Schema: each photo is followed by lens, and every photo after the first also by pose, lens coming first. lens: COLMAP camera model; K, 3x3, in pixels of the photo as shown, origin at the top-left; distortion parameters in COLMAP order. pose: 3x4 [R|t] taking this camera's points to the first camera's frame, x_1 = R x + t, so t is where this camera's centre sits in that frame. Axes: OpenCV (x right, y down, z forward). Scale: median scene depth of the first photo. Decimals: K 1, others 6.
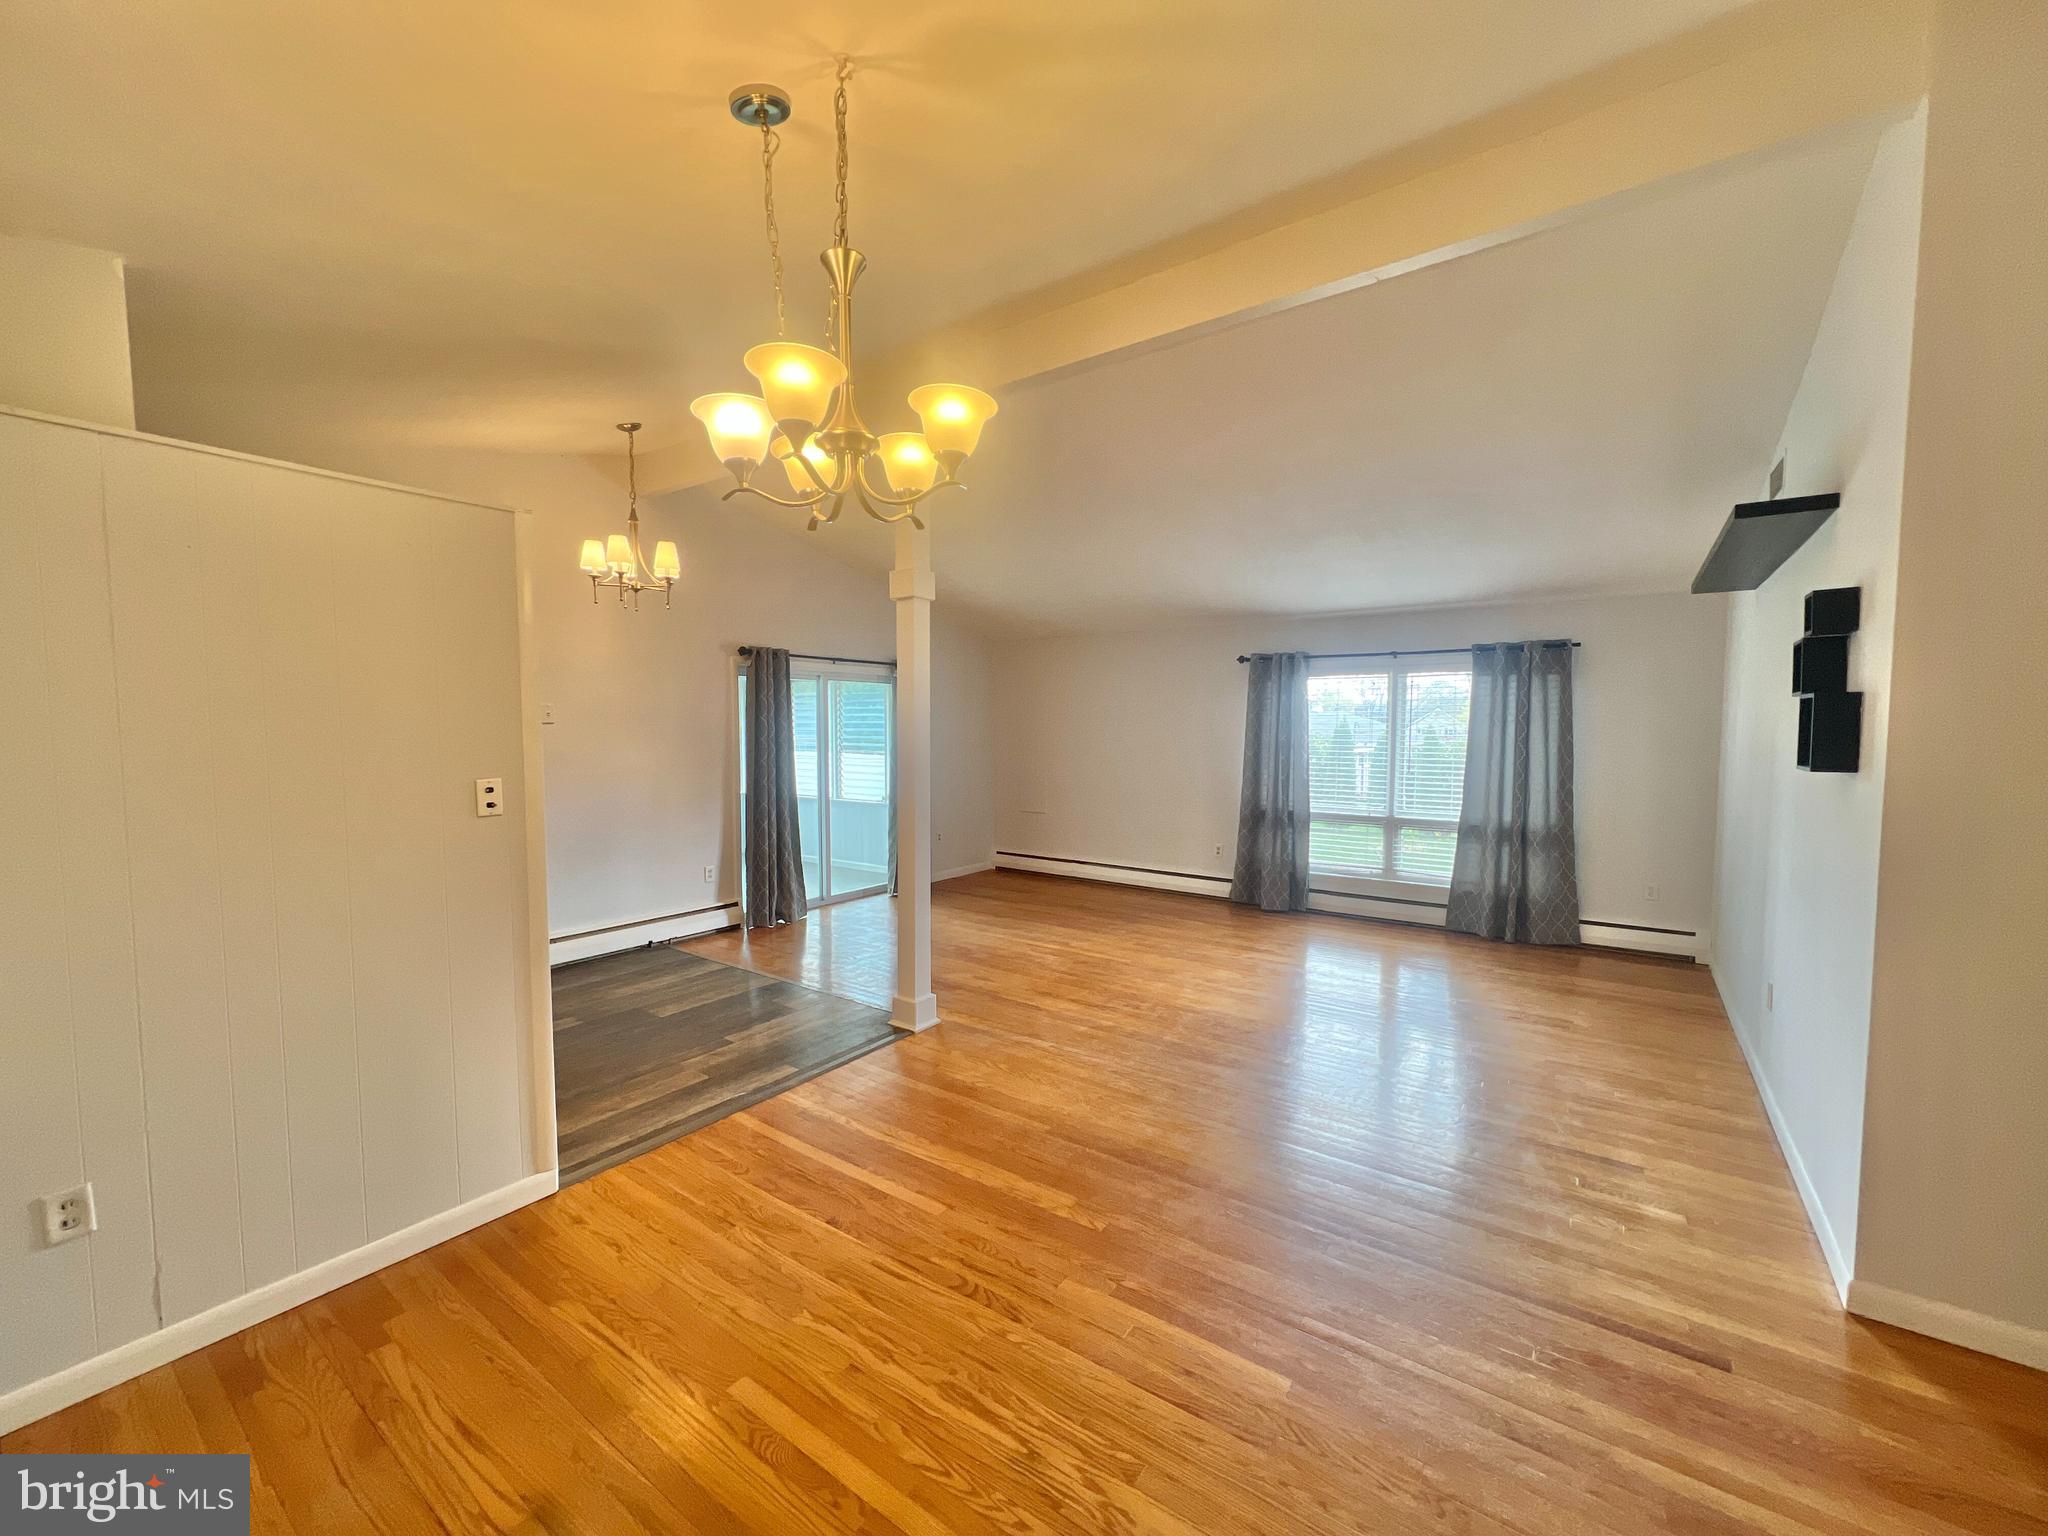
lens RADIAL K [[814.8, 0, 1030.5], [0, 814.8, 768.9], [0, 0, 1]] dist [-0.002579, 0.000986]
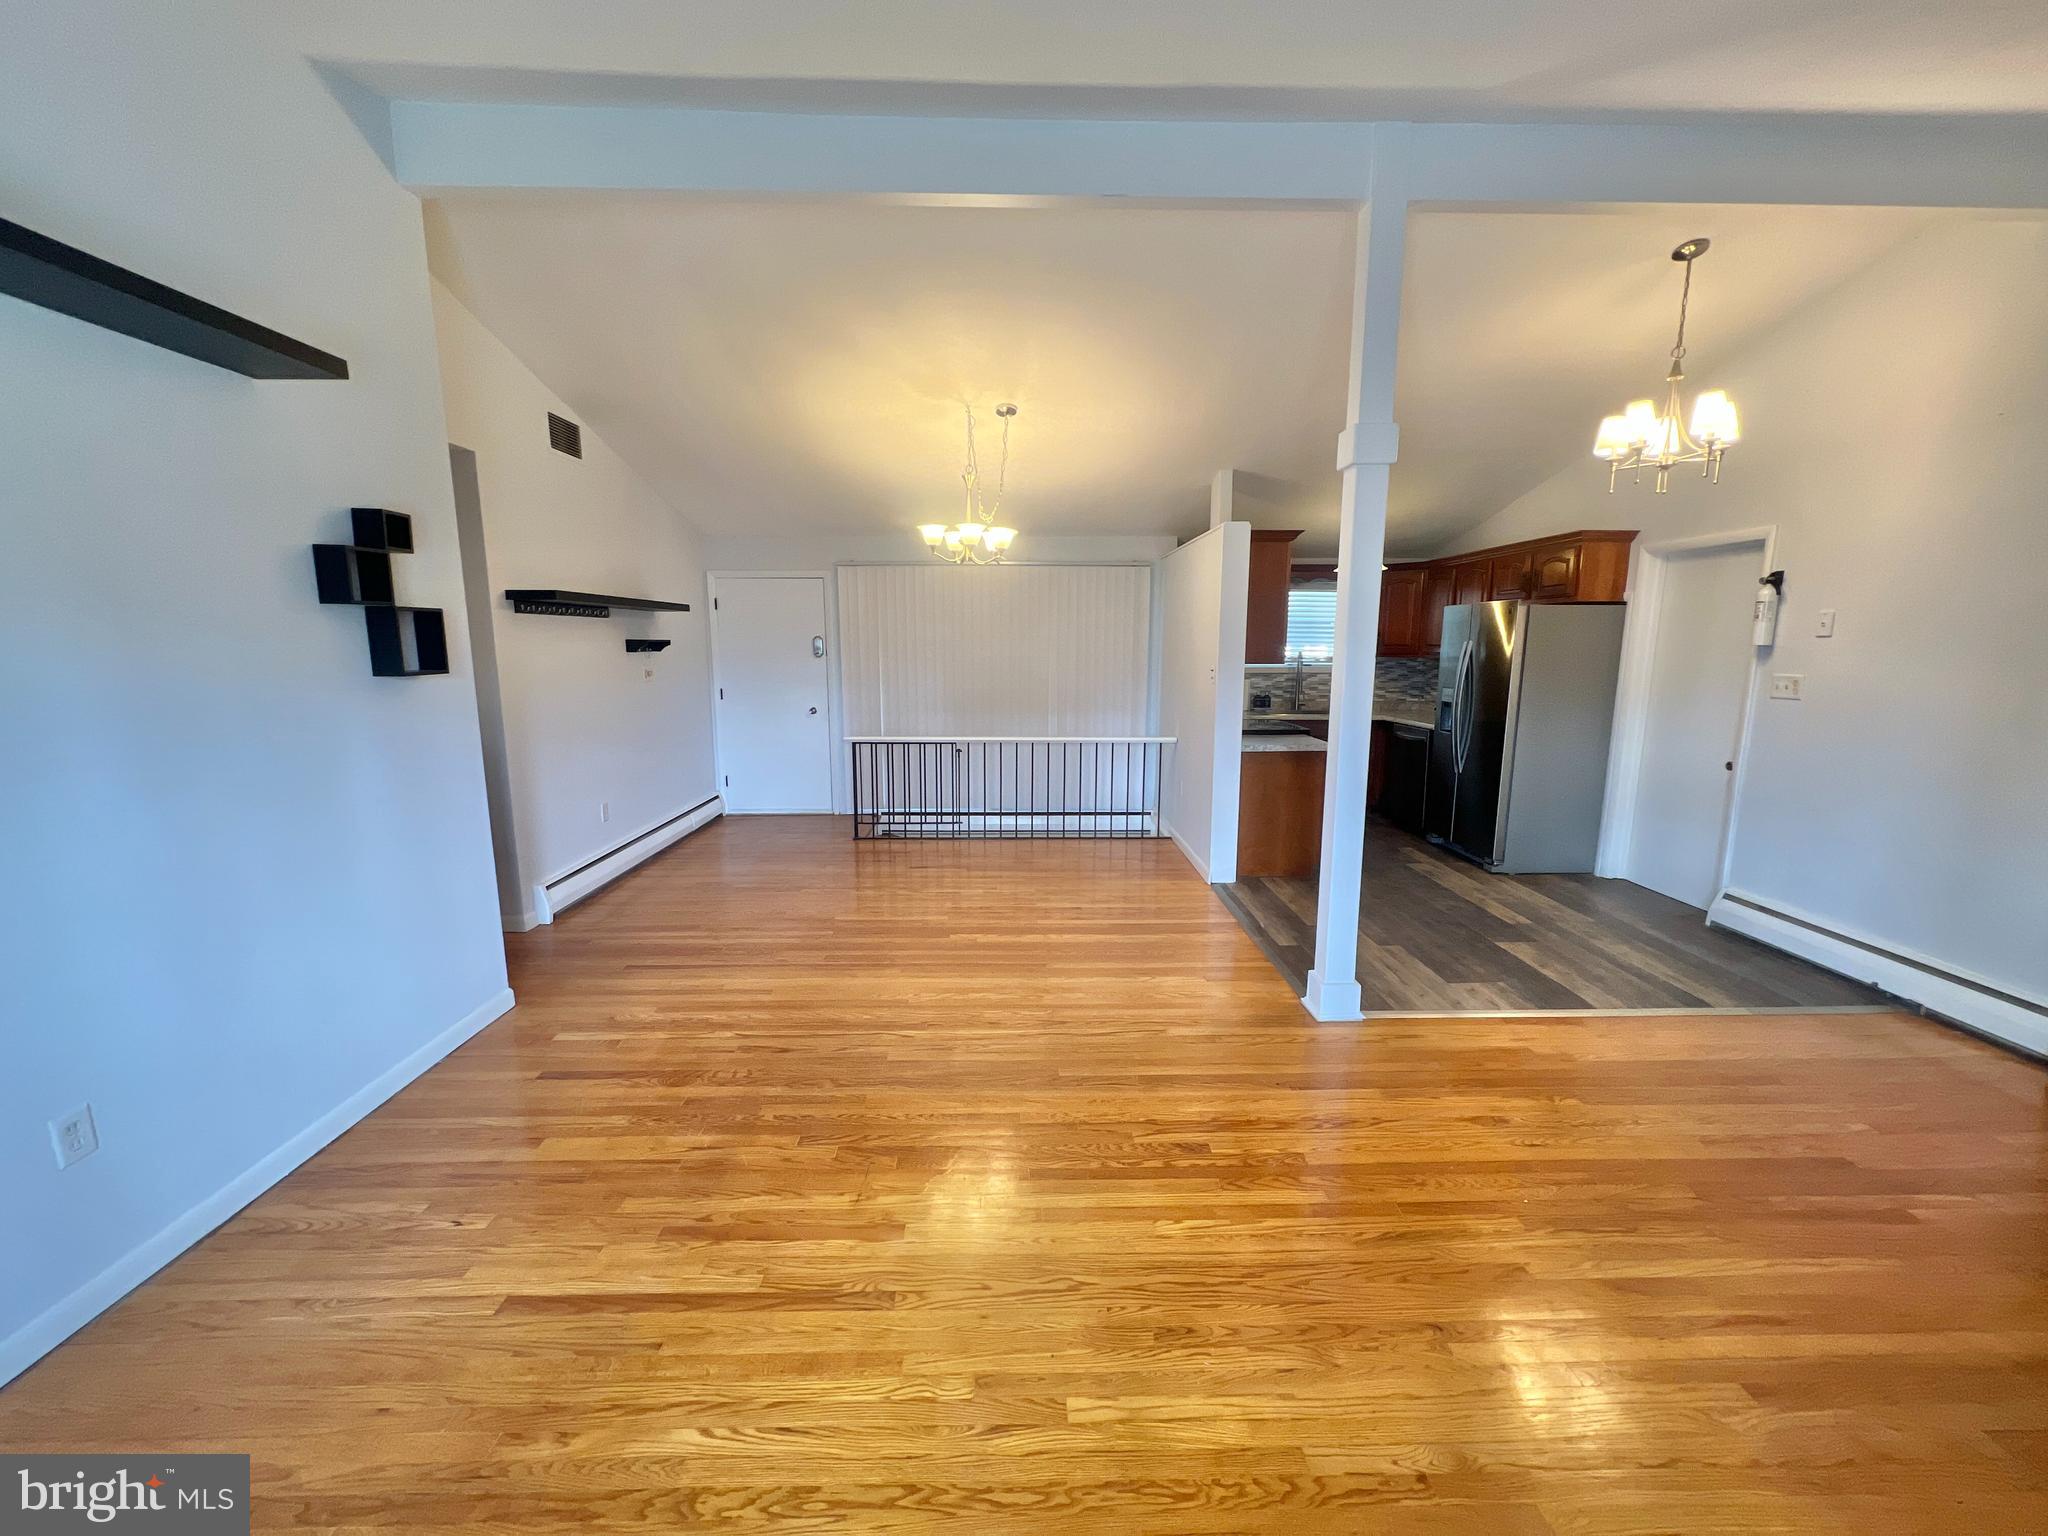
lens RADIAL K [[814.8, 0, 1027.8], [0, 814.8, 774.5], [0, 0, 1]] dist [-0.002579, 0.000986]
pose [[-0.802746, 0.095459, -0.588631, 0.406695], [-0.034244, 0.978096, 0.205318, -0.053215], [0.595337, 0.184975, -0.781894, 1.034110]]
